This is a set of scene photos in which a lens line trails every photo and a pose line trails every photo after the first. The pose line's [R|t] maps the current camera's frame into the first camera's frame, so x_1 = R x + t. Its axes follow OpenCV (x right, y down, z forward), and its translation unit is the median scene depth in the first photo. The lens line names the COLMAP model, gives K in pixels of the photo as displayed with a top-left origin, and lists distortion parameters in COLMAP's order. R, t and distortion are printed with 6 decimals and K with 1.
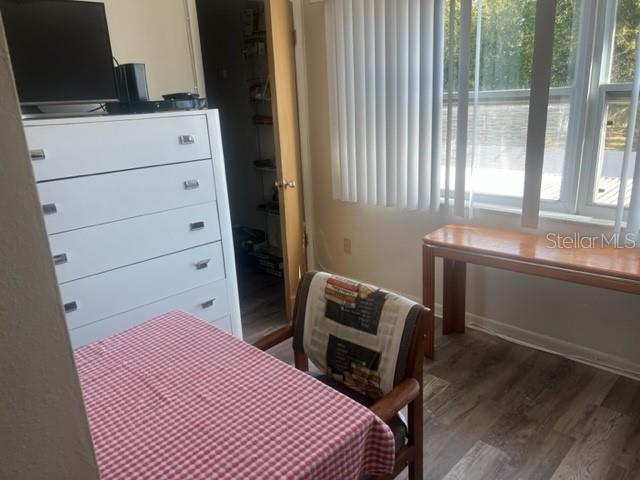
lens RADIAL K [[484.8, 0, 321.6], [0, 484.8, 230.6], [0, 0, 1]] dist [0.002361, -0.001238]
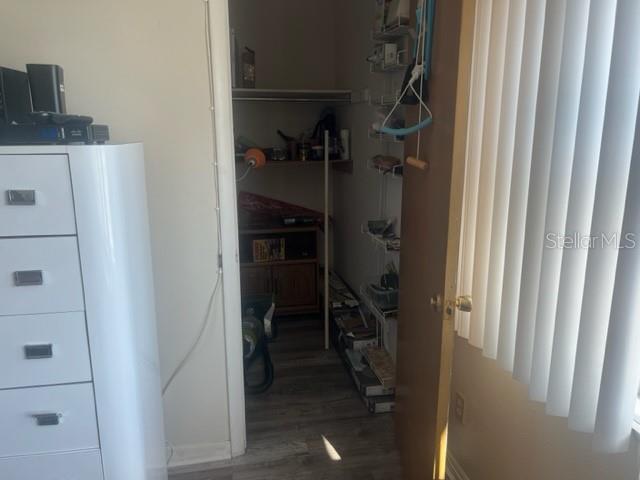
lens RADIAL K [[484.8, 0, 321.6], [0, 484.8, 230.6], [0, 0, 1]] dist [0.002361, -0.001238]
pose [[0.832997, 0.166722, -0.527559, 0.272001], [-0.194051, 0.980985, 0.003618, -0.203724], [0.518131, 0.099360, 0.849510, 0.672662]]
